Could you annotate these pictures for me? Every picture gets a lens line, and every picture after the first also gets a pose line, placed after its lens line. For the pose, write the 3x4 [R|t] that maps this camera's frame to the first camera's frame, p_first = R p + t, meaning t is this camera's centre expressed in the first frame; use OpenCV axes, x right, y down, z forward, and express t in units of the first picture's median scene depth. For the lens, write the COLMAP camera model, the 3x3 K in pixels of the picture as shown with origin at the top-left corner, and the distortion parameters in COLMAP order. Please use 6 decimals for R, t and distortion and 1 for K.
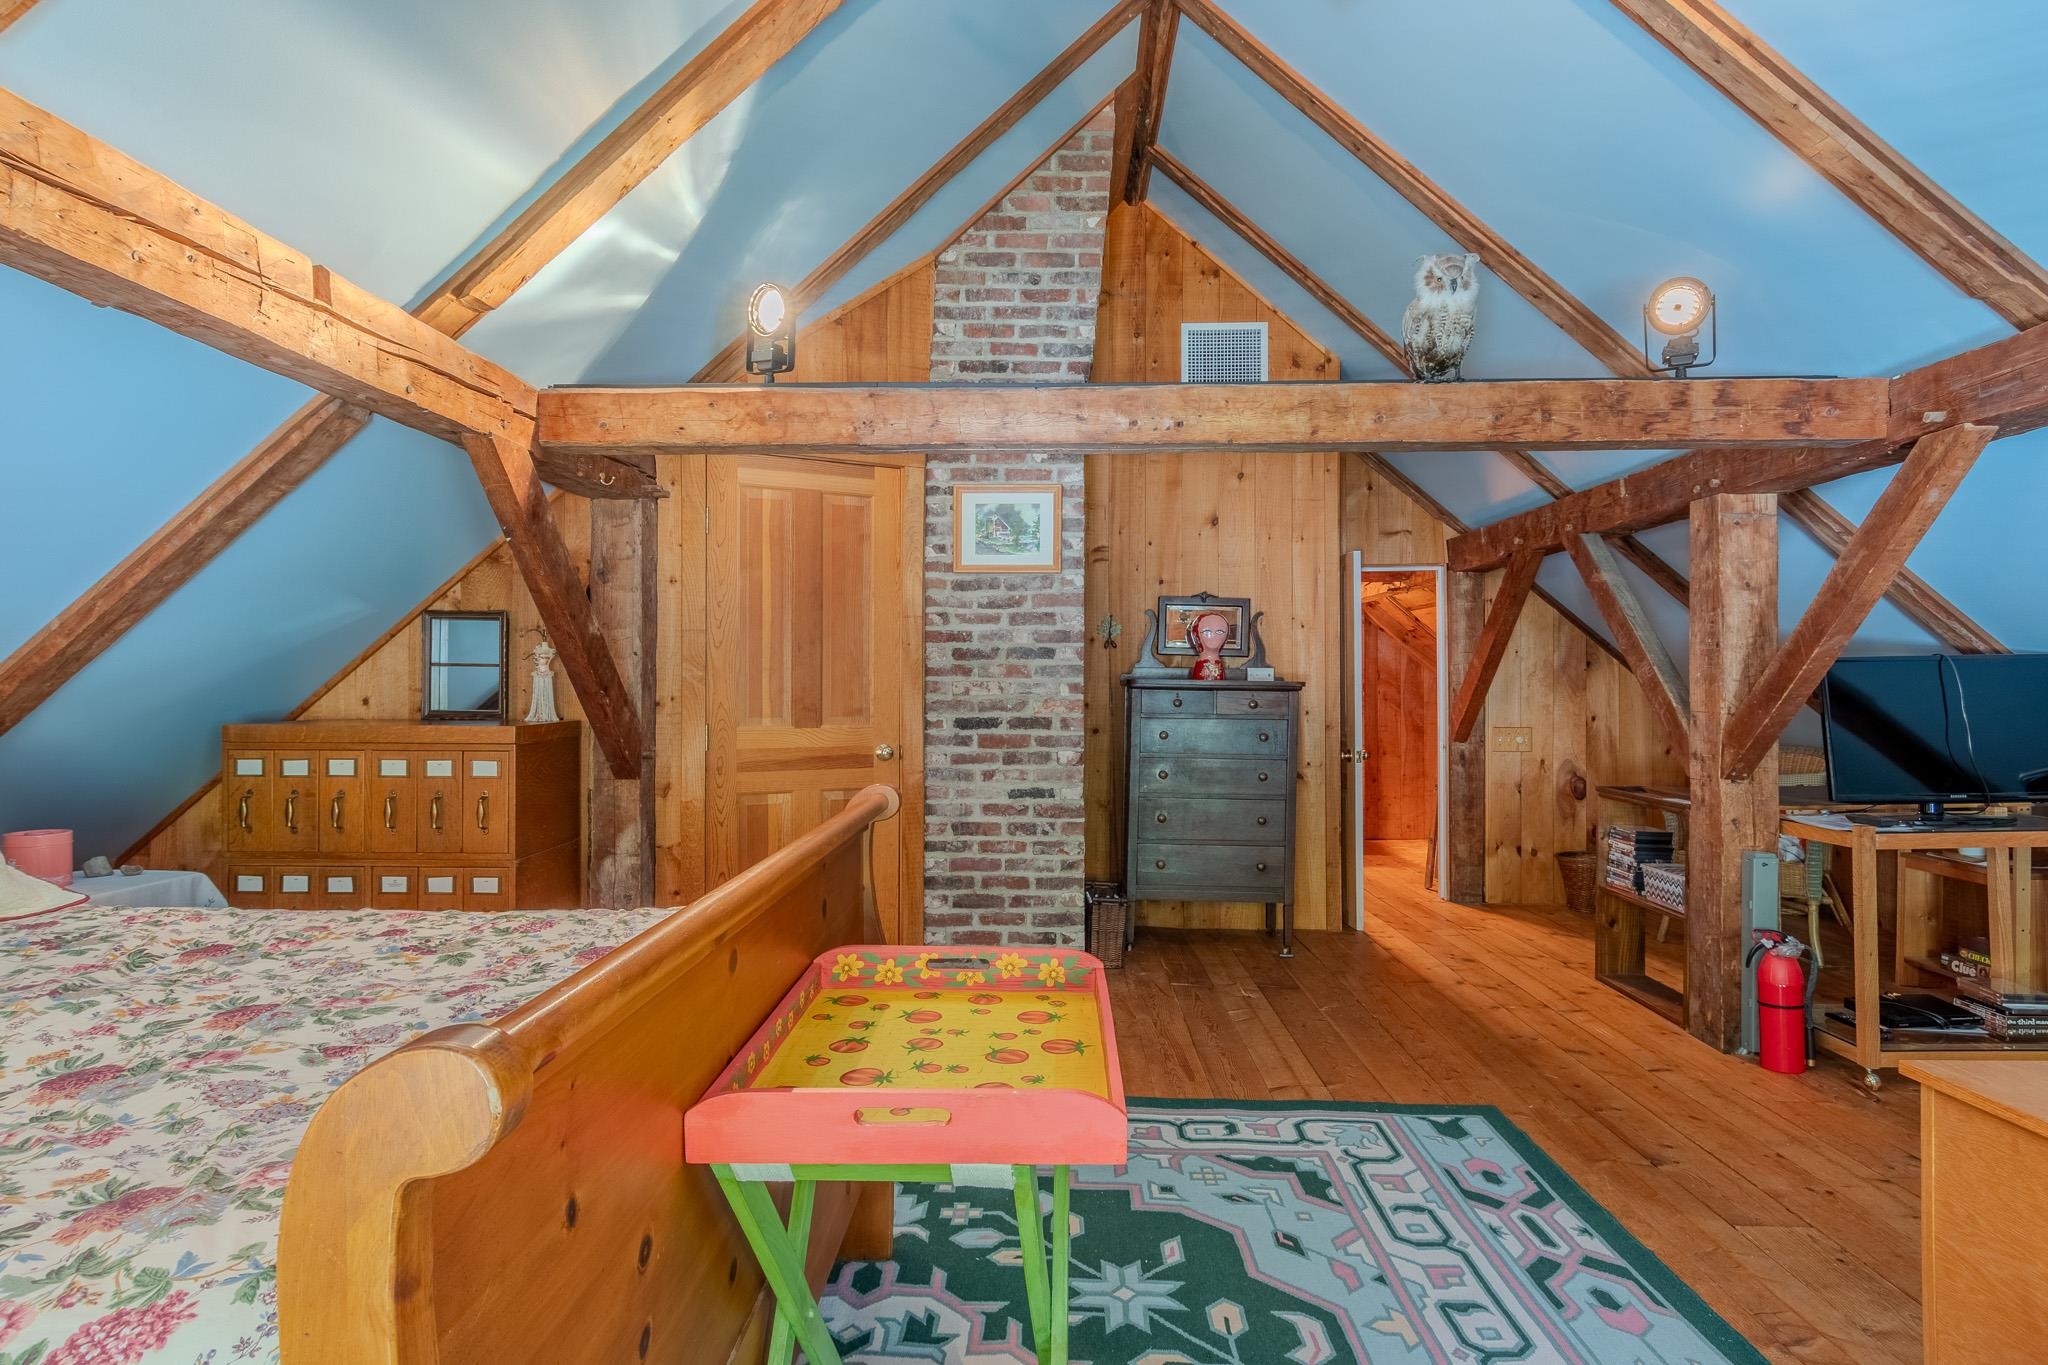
lens RADIAL K [[1059.5, 0, 1021.2], [0, 1059.5, 678.7], [0, 0, 1]] dist [-0.001217, -0.007973]
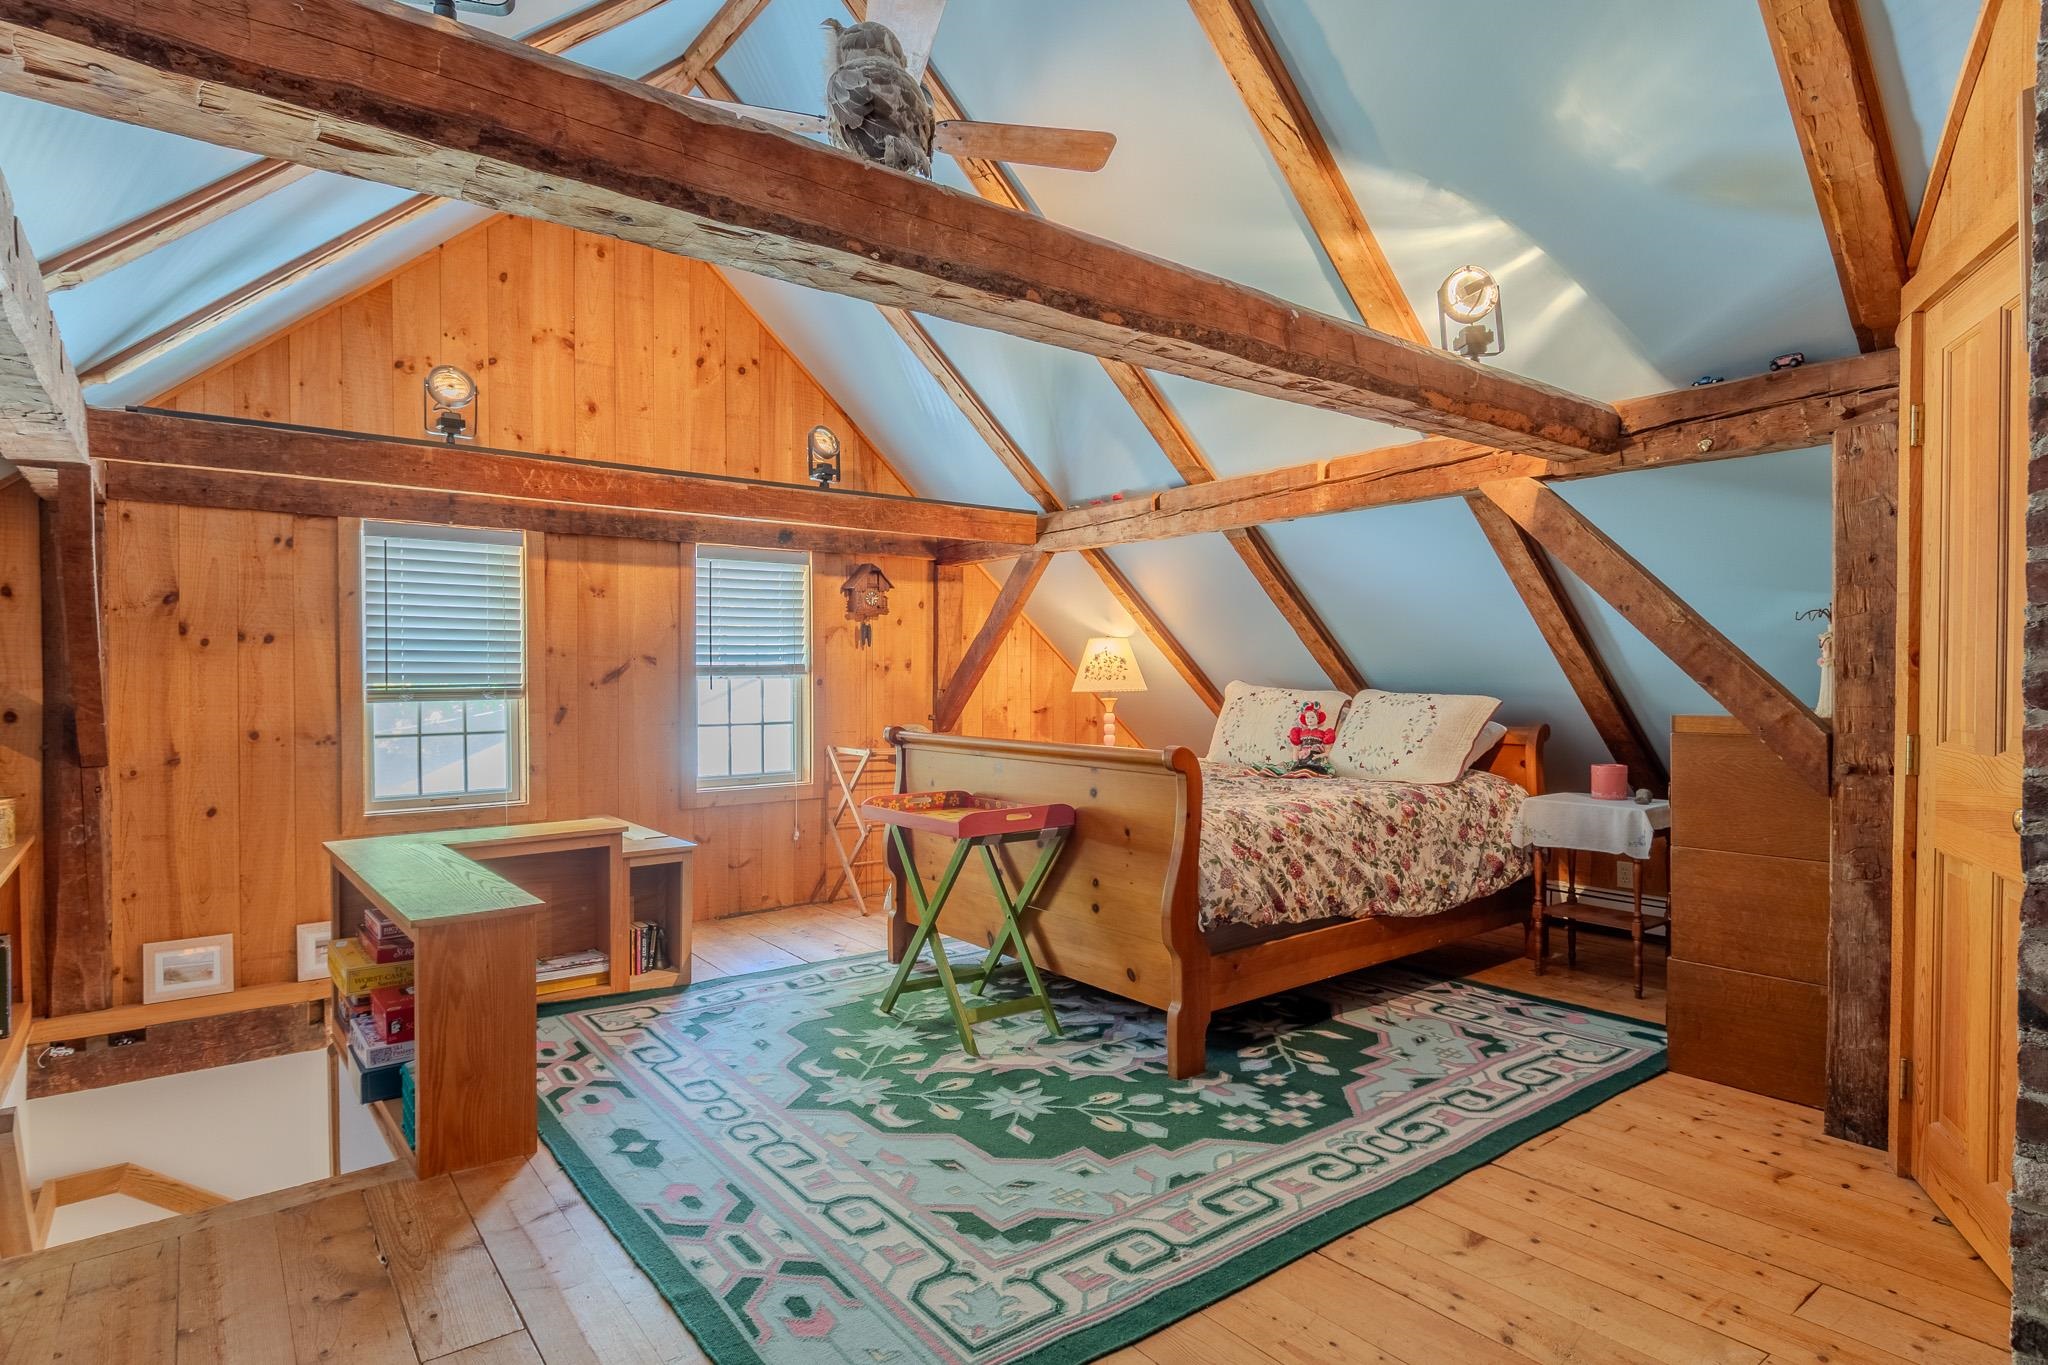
lens RADIAL K [[1059.5, 0, 1018.6], [0, 1059.5, 684.3], [0, 0, 1]] dist [-0.001217, -0.007973]
pose [[-0.767907, 0.008362, -0.640507, 0.883058], [0.005760, 0.999965, 0.006150, 0.007051], [0.640535, 0.001033, -0.767928, 1.842494]]
